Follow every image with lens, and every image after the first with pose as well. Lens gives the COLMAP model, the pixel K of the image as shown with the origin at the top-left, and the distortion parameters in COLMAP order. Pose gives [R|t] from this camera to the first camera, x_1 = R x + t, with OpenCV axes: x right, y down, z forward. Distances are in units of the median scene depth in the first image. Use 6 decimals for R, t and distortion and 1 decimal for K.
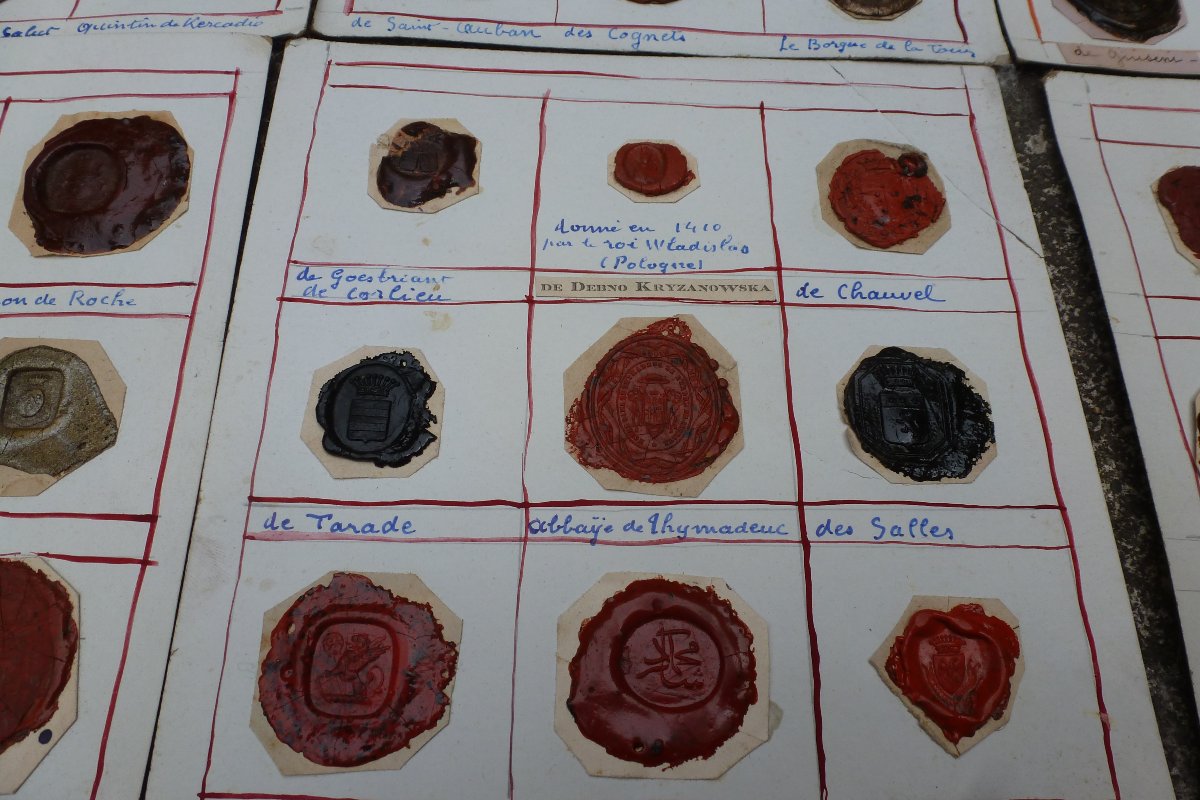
lens RADIAL K [[853.2, 0, 630.1], [0, 853.2, 408.2], [0, 0, 1]] dist [-0.059578, 0.012387]
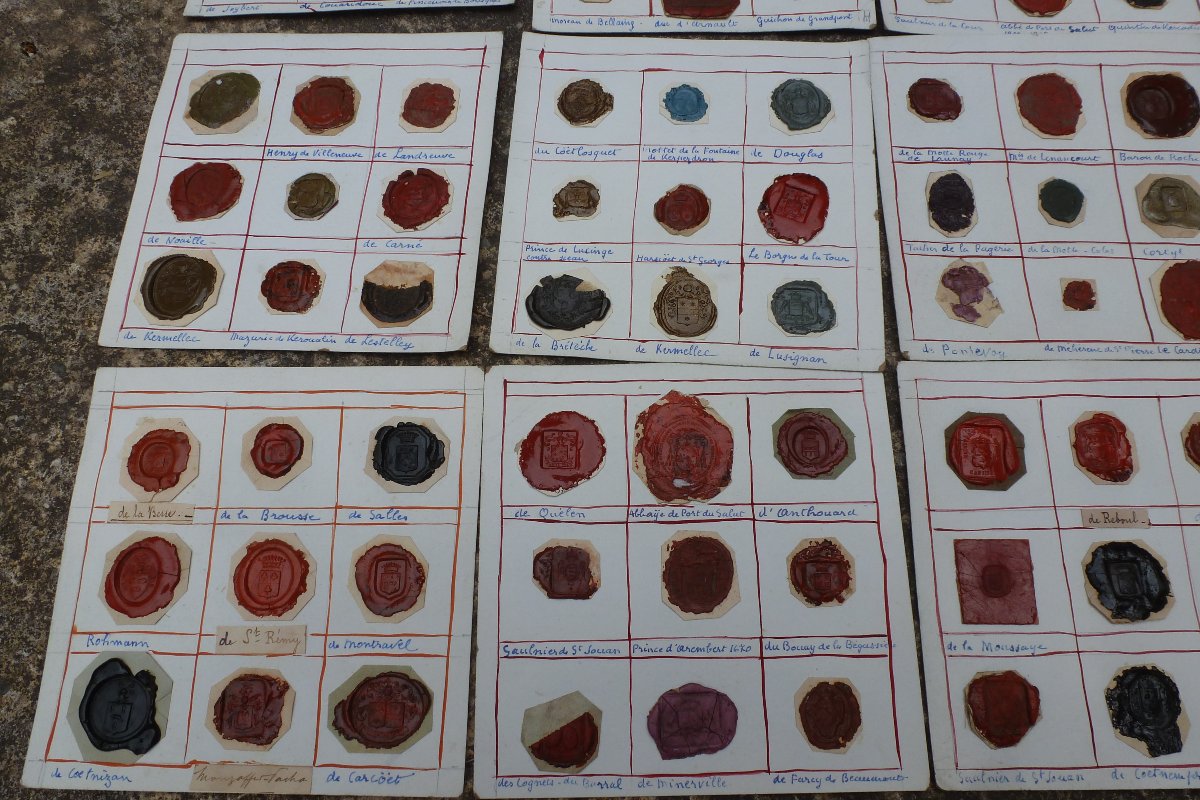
lens RADIAL K [[853.2, 0, 600.1], [0, 853.2, 413.2], [0, 0, 1]] dist [-0.059578, 0.012387]
pose [[0.996342, 0.007686, -0.085107, -2.019234], [0.000277, 0.995651, 0.093157, 0.353387], [0.085453, -0.092840, 0.992007, -1.443564]]
